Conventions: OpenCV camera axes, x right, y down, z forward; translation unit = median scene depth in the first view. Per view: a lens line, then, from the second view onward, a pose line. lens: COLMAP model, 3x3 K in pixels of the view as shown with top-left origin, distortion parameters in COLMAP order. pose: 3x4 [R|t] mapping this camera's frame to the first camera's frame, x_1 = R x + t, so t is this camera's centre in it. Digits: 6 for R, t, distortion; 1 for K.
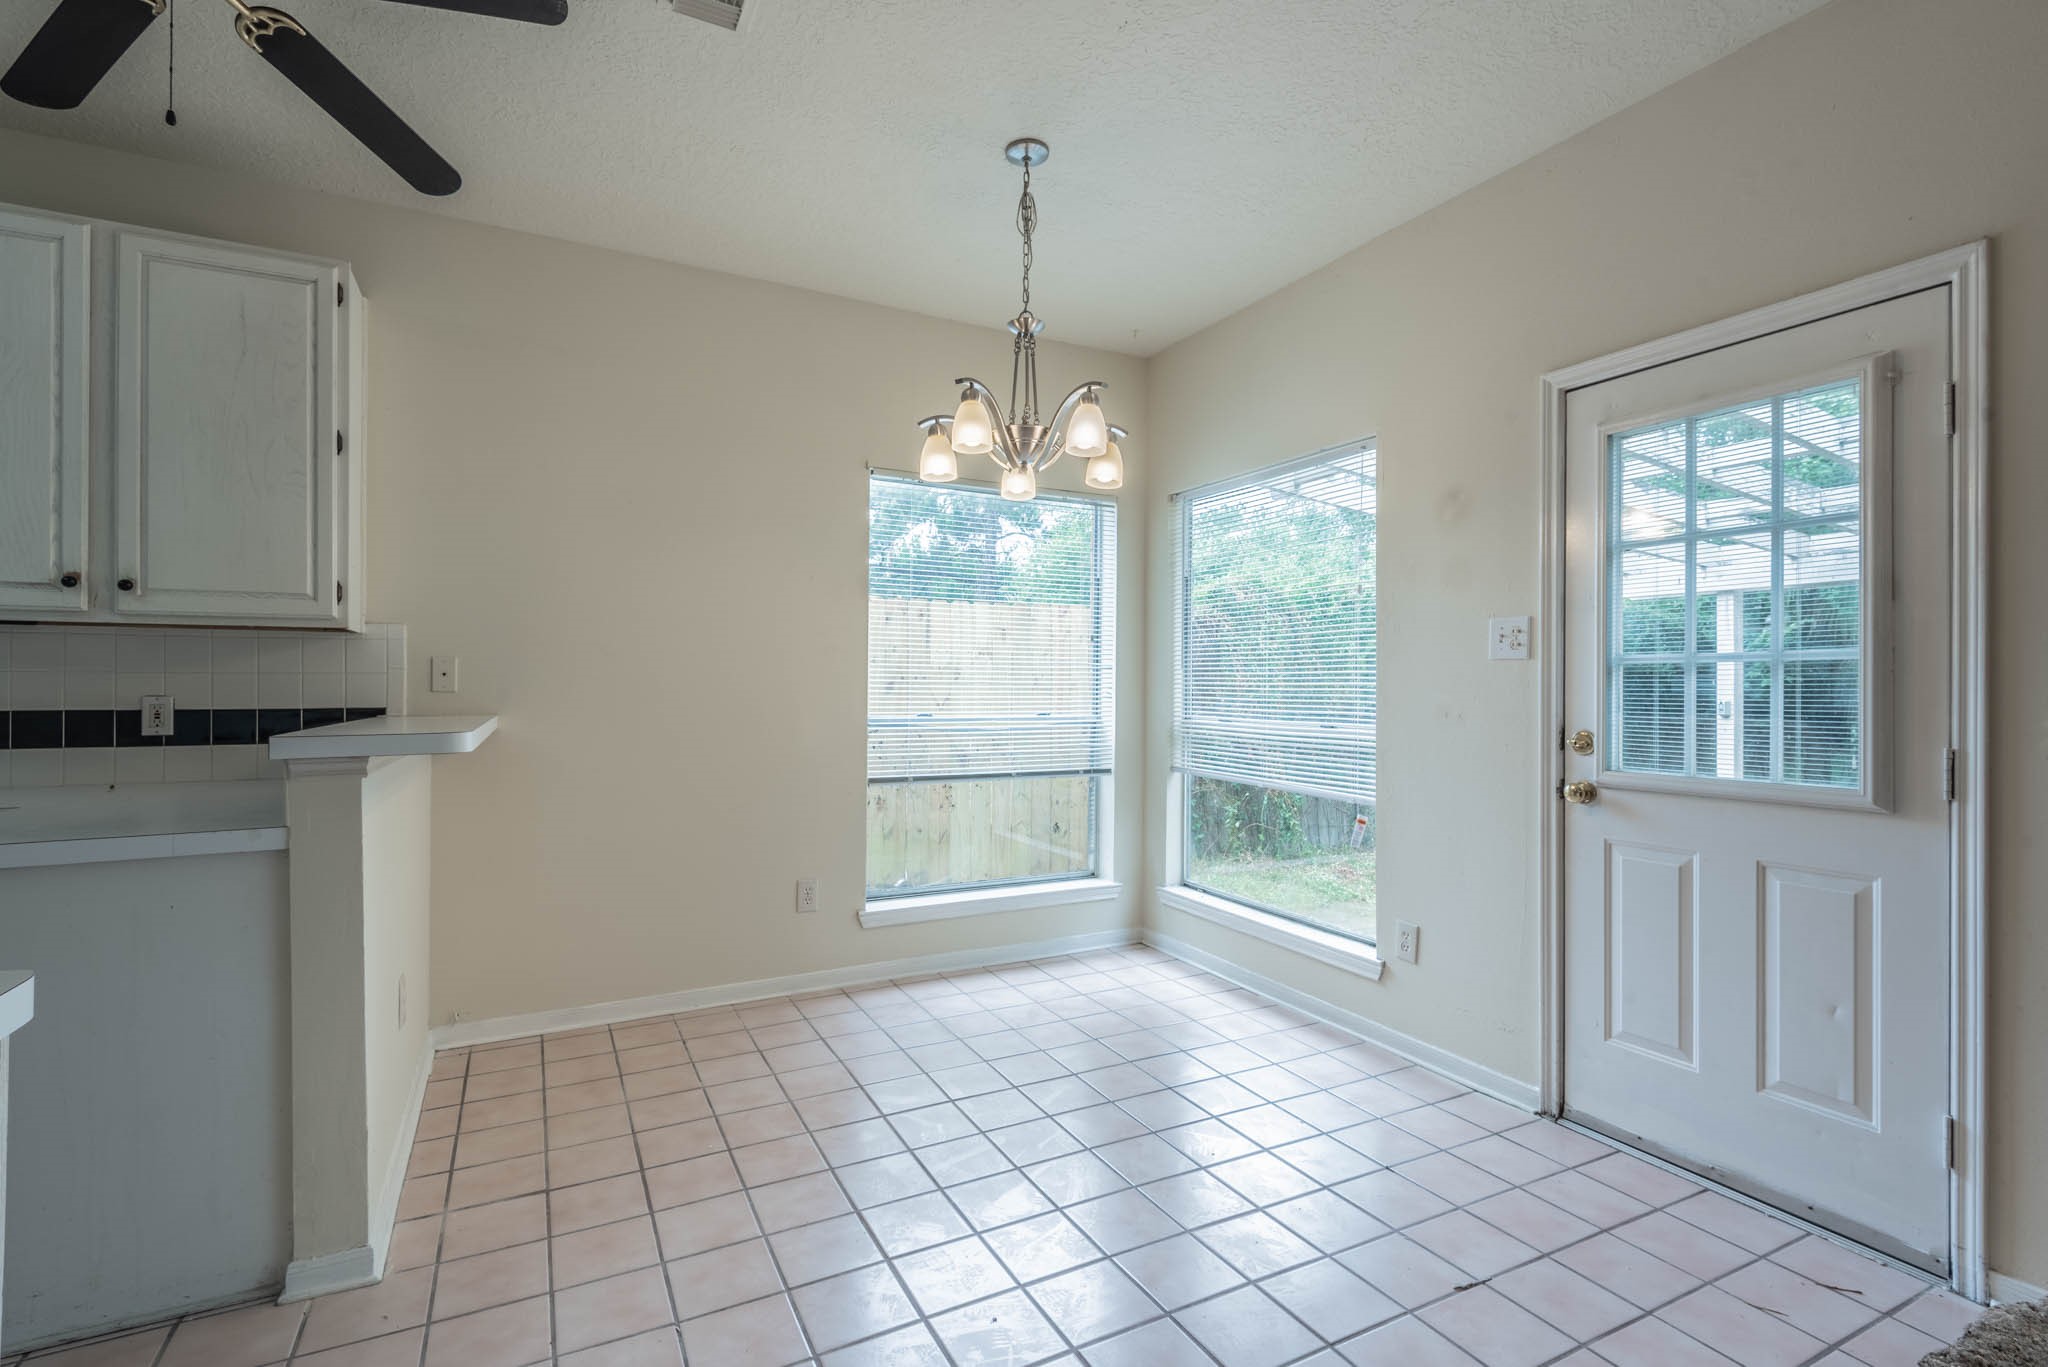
lens RADIAL K [[936.9, 0, 1025.7], [0, 936.9, 682.3], [0, 0, 1]] dist [0.023055, -0.012213]
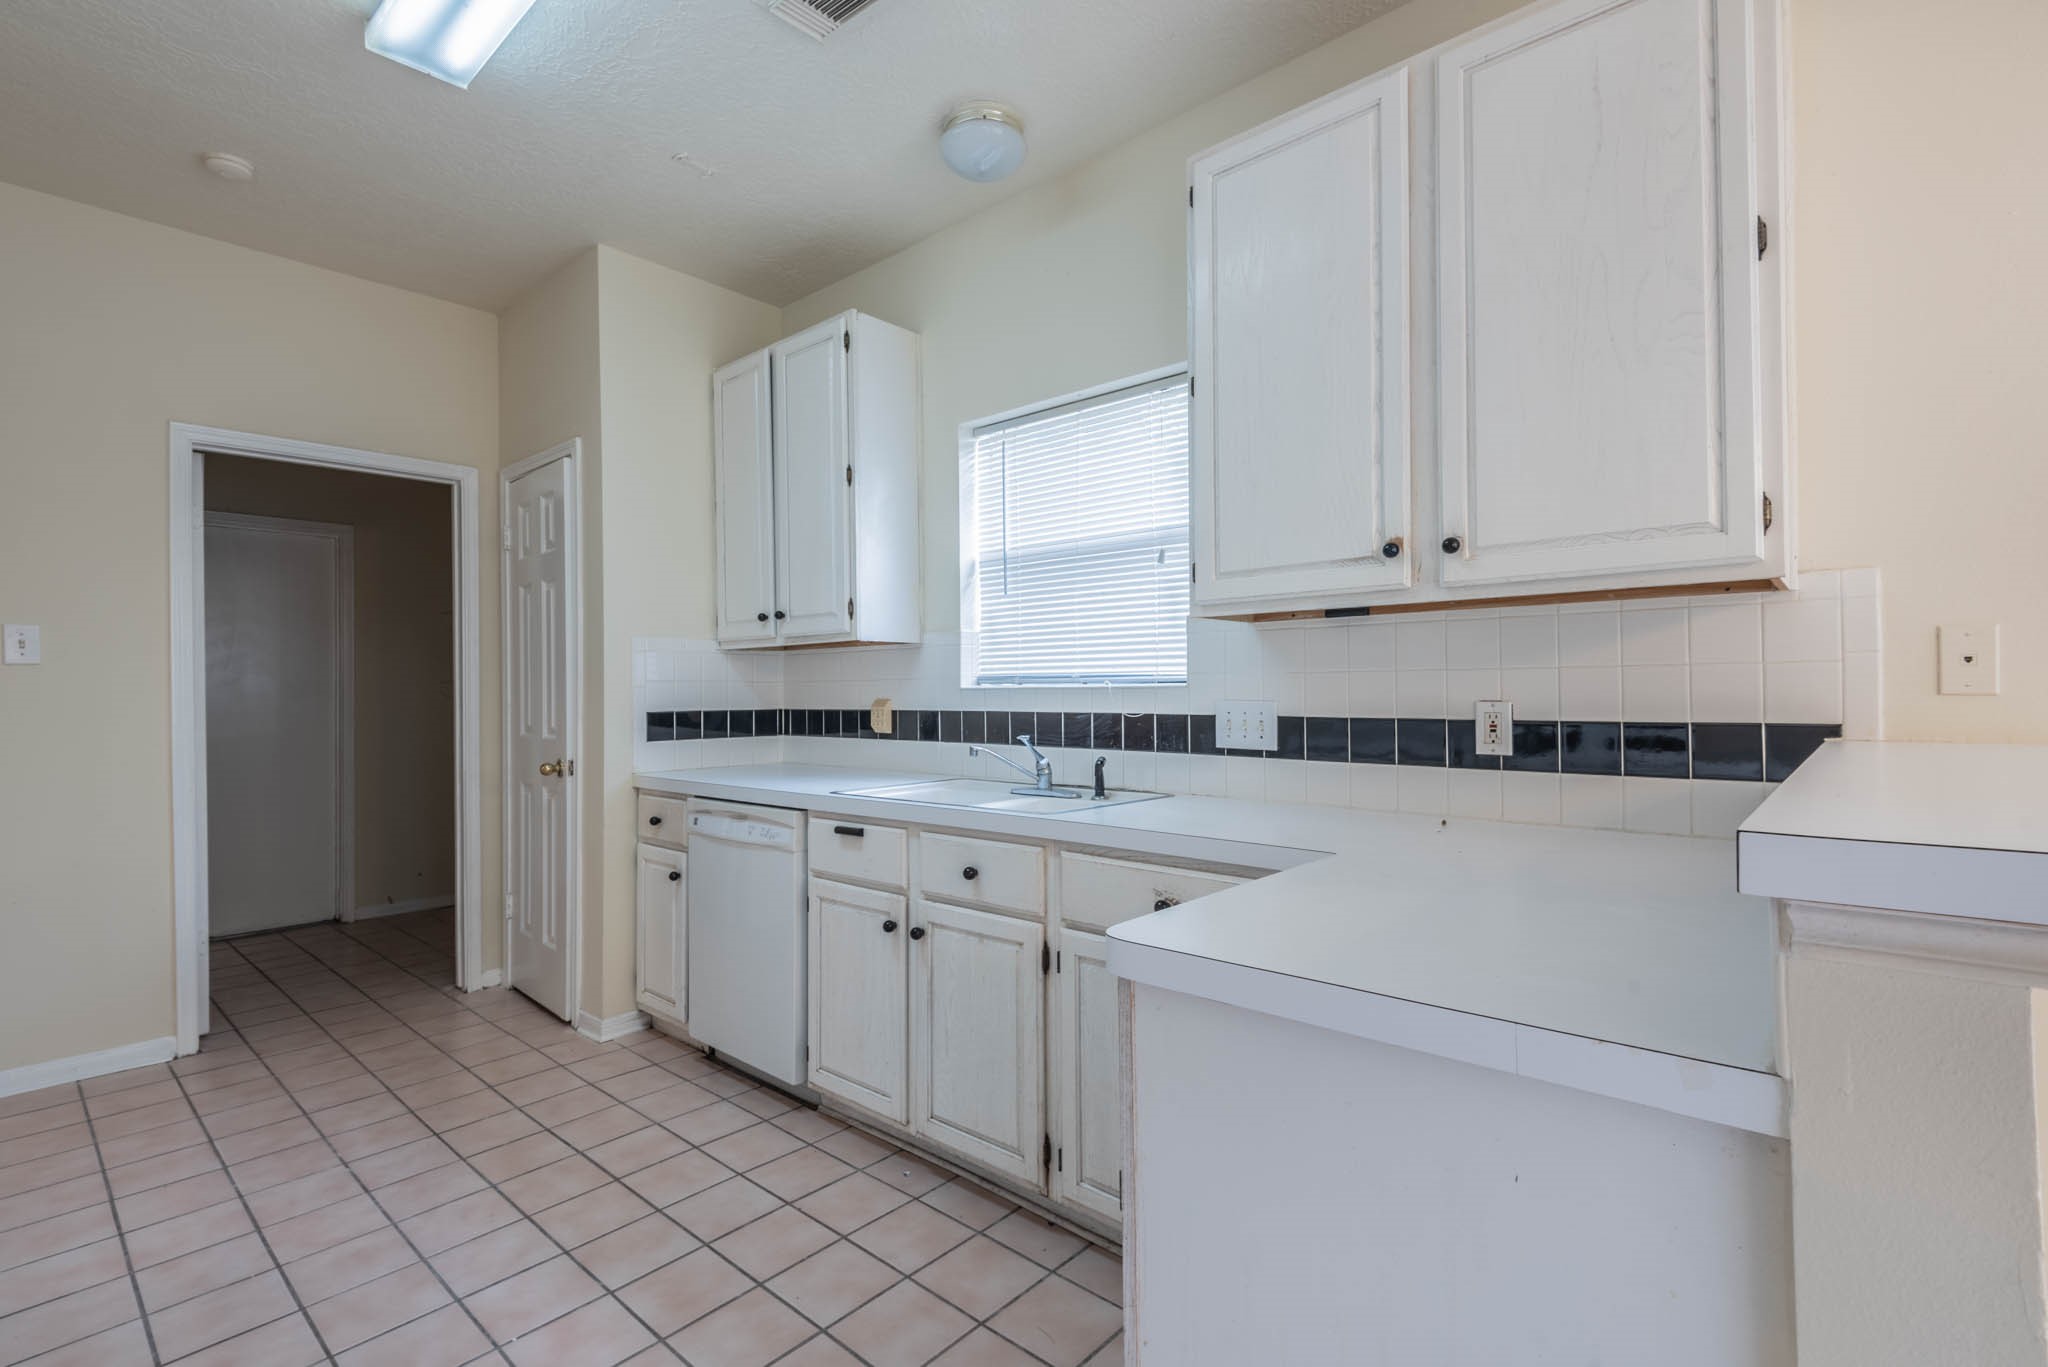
lens RADIAL K [[936.9, 0, 1013.6], [0, 936.9, 684.0], [0, 0, 1]] dist [0.023055, -0.012213]
pose [[0.344318, -0.011102, -0.938787, -0.391113], [0.014642, 0.999872, -0.006454, 0.000363], [0.938739, -0.011524, 0.344437, 0.435210]]
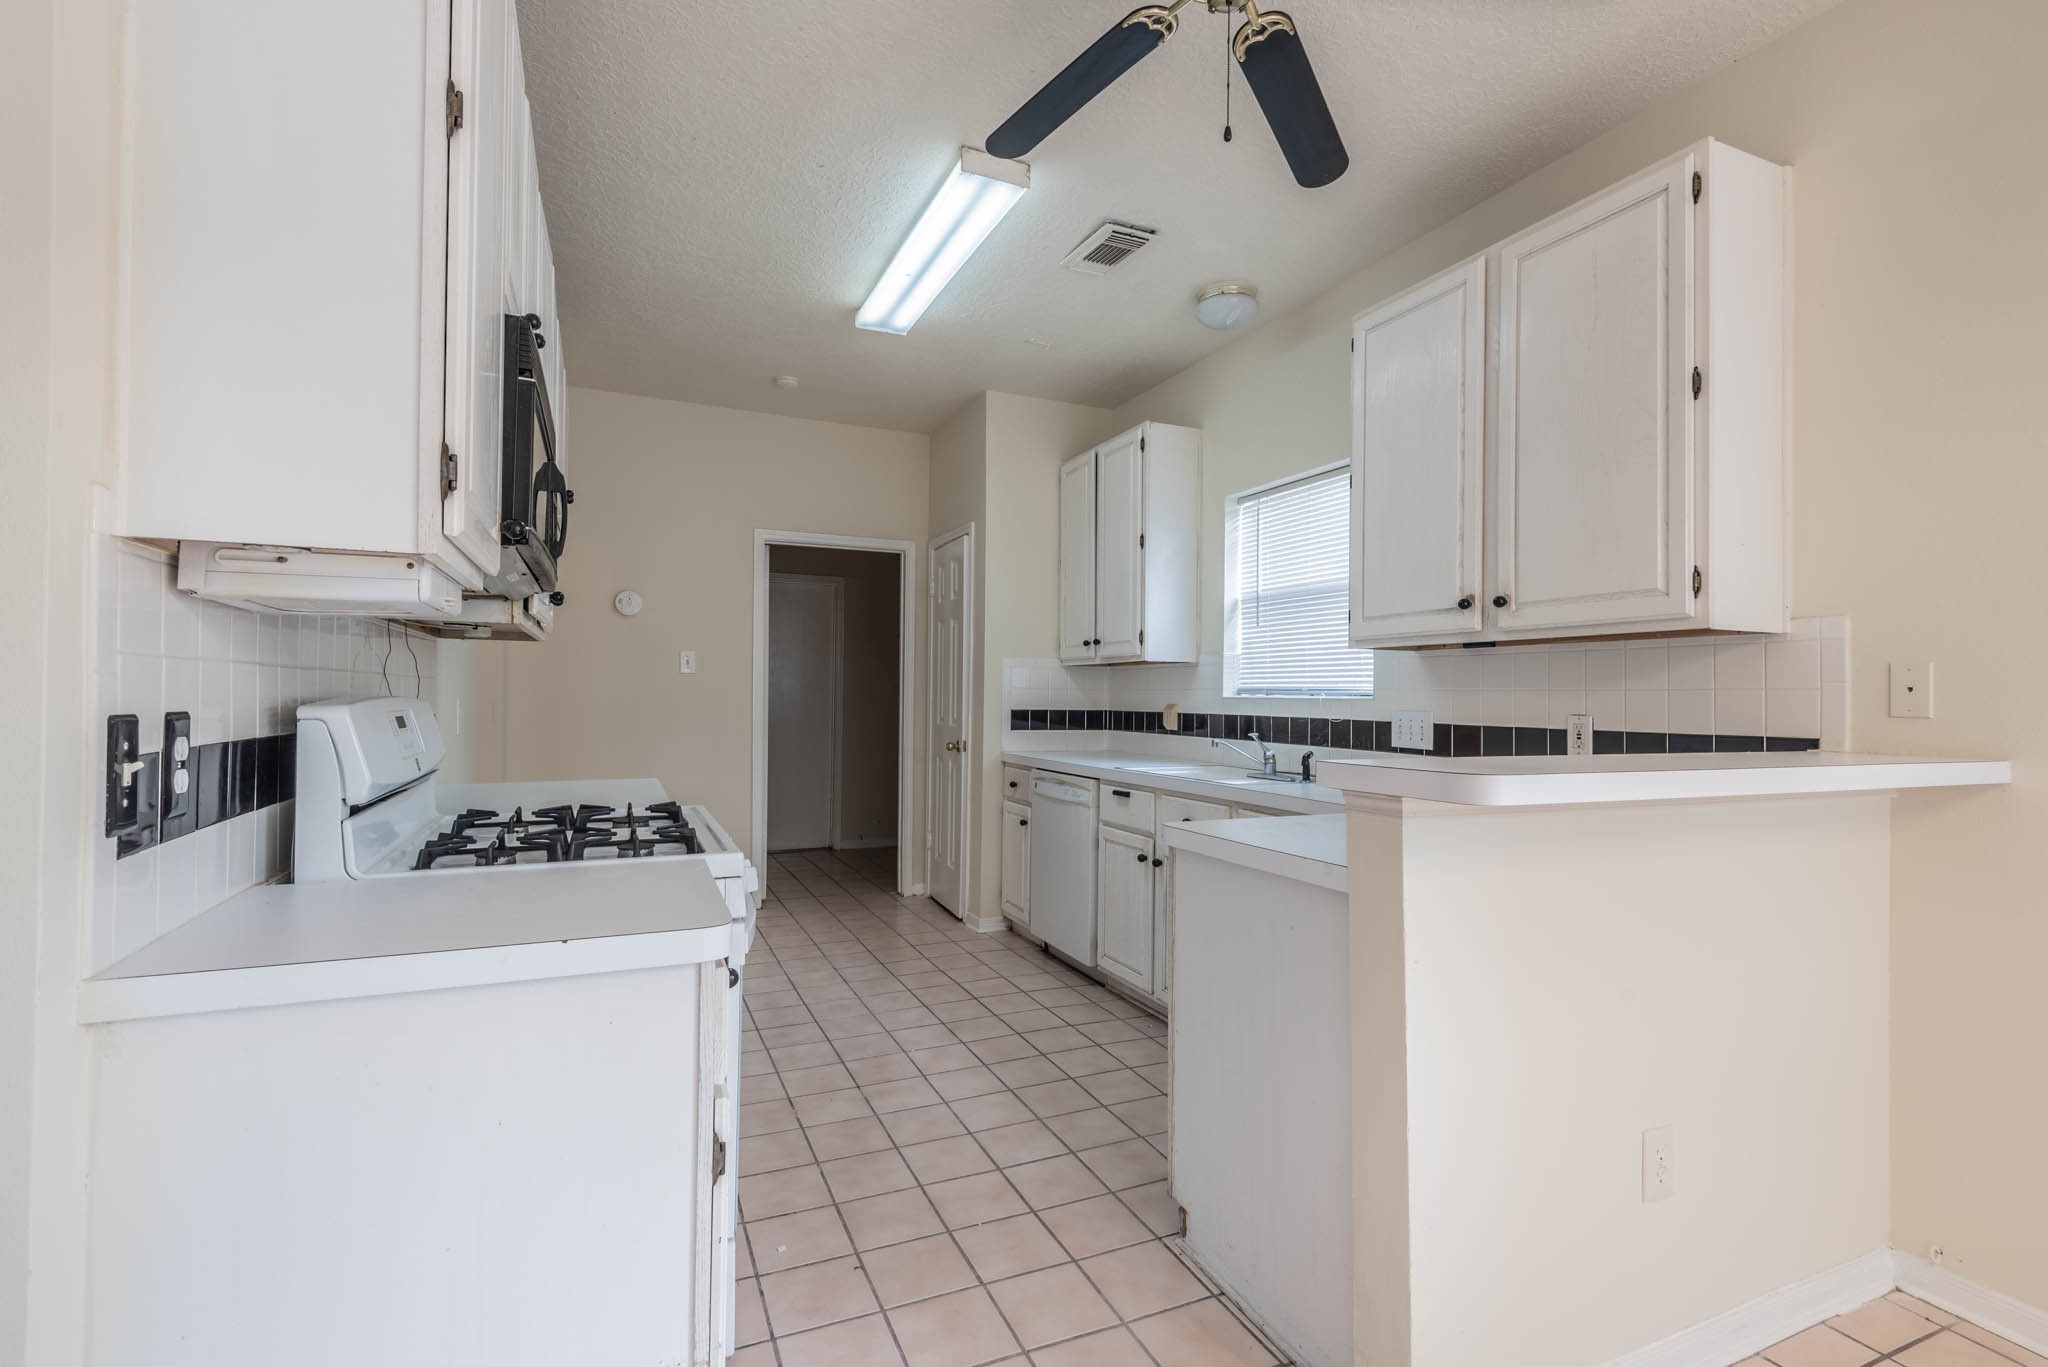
lens RADIAL K [[936.9, 0, 1012.7], [0, 936.9, 684.0], [0, 0, 1]] dist [0.023055, -0.012213]
pose [[-0.077345, -0.015404, -0.996885, 0.065943], [-0.005528, 0.999872, -0.015022, 0.000613], [0.996989, 0.004349, -0.077421, 0.552036]]
